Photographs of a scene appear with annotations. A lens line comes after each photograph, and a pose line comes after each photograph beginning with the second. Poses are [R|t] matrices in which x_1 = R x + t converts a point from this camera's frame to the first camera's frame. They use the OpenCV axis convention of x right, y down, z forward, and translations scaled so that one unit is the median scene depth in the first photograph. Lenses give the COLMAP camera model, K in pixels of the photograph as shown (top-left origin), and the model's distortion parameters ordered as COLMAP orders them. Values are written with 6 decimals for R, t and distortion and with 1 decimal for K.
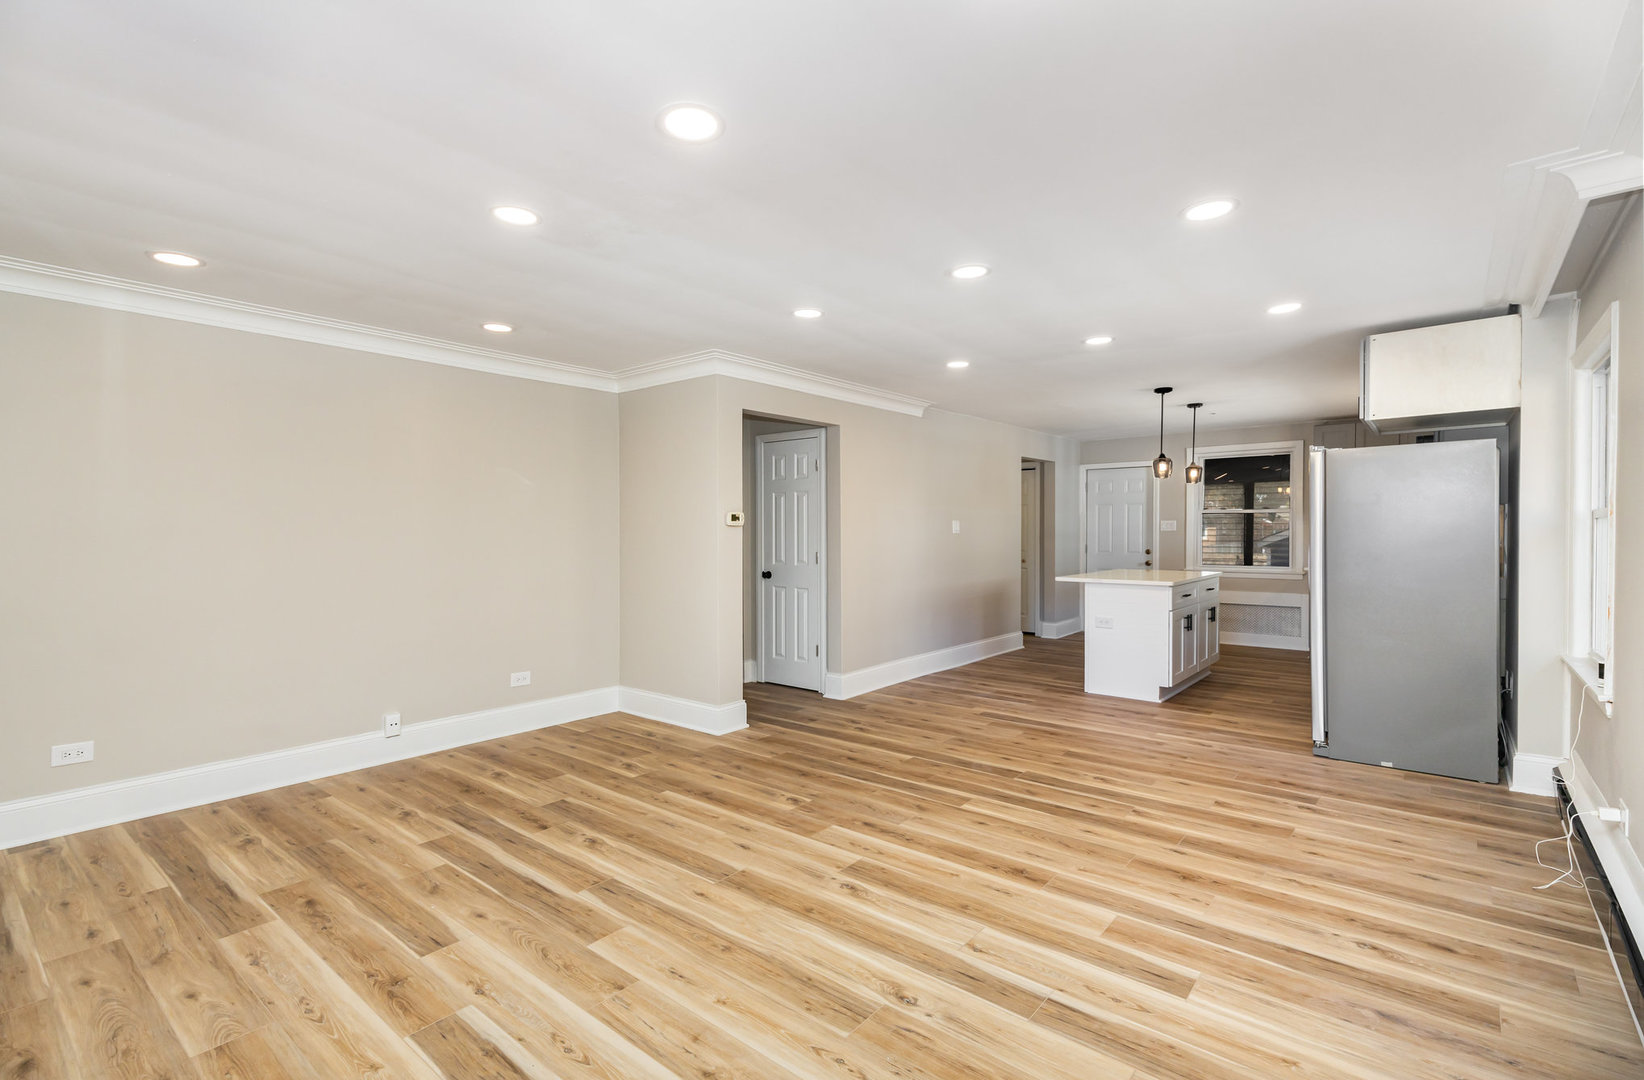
lens RADIAL K [[749.4, 0, 822.0], [0, 749.4, 540.0], [0, 0, 1]] dist [0.017219, -0.000606]
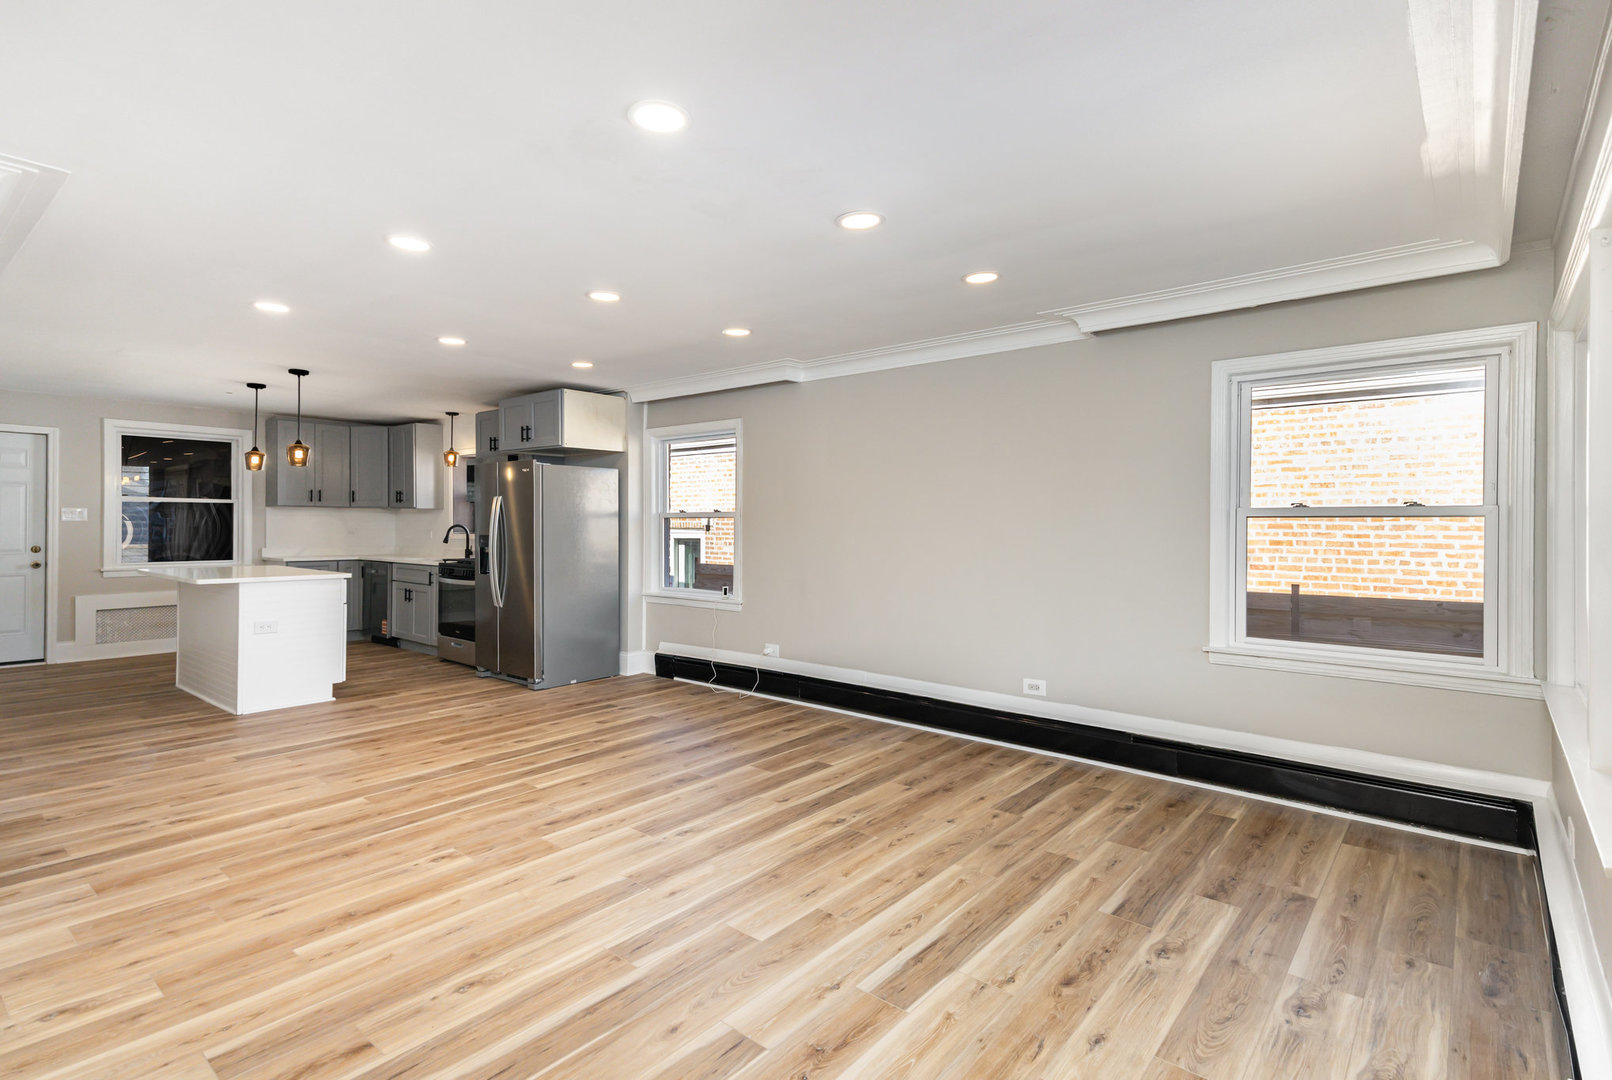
lens RADIAL K [[777.6, 0, 807.2], [0, 777.6, 524.0], [0, 0, 1]] dist [0.022304, -0.001298]
pose [[0.010169, 0.001723, 0.999947, -0.812823], [0.008320, 0.999964, -0.001807, -0.004158], [-0.999914, 0.008338, 0.010154, 0.561060]]
